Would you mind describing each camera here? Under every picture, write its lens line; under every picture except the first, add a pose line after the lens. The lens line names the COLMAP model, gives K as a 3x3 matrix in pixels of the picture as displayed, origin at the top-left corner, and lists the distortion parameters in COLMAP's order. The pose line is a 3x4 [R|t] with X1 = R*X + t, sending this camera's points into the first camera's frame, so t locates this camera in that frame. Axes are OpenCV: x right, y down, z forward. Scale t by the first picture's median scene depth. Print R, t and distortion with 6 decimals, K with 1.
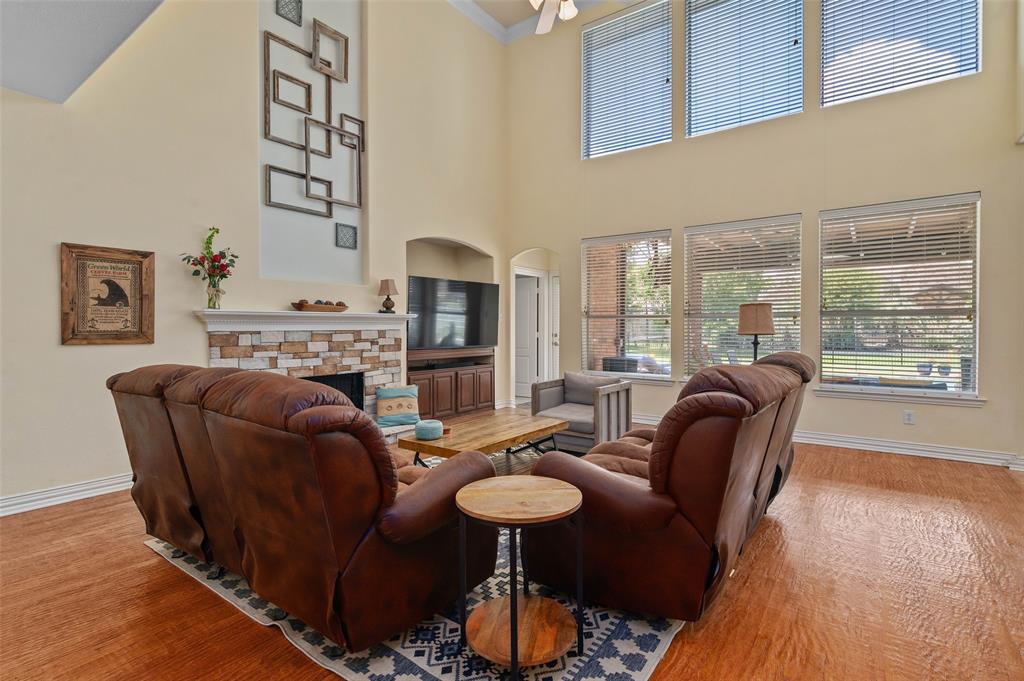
lens RADIAL K [[491.6, 0, 510.8], [0, 491.6, 330.9], [0, 0, 1]] dist [0.000781, -0.000089]
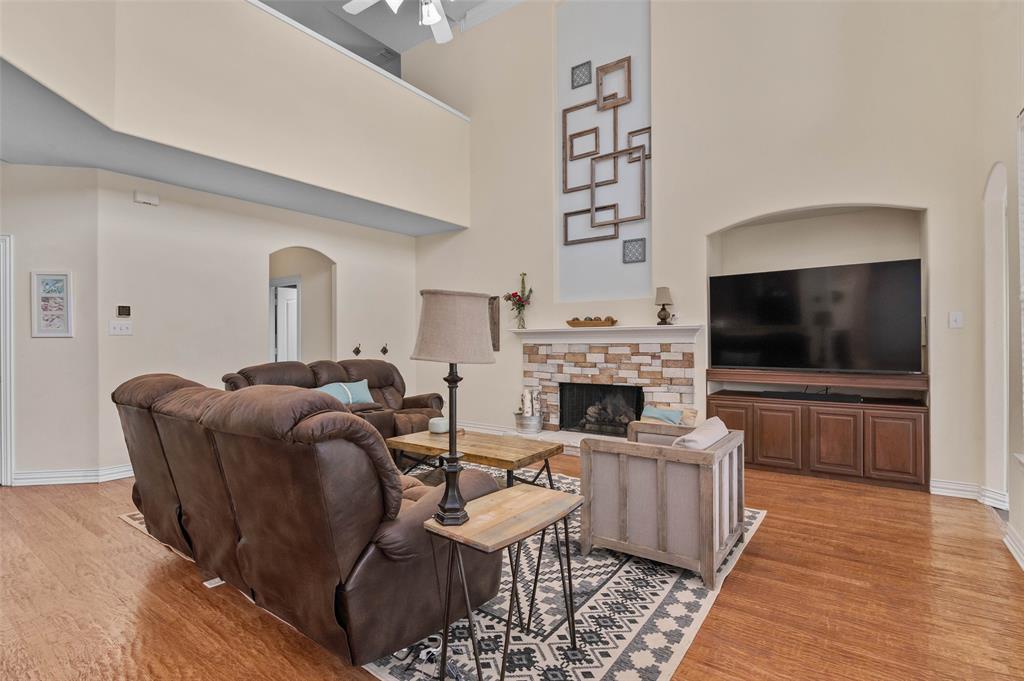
lens RADIAL K [[491.6, 0, 512.8], [0, 491.6, 338.5], [0, 0, 1]] dist [0.000781, -0.000089]
pose [[0.013856, -0.002487, -0.999901, 0.703420], [-0.000101, 0.999997, -0.002489, -0.009402], [0.999904, 0.000136, 0.013855, 0.766854]]
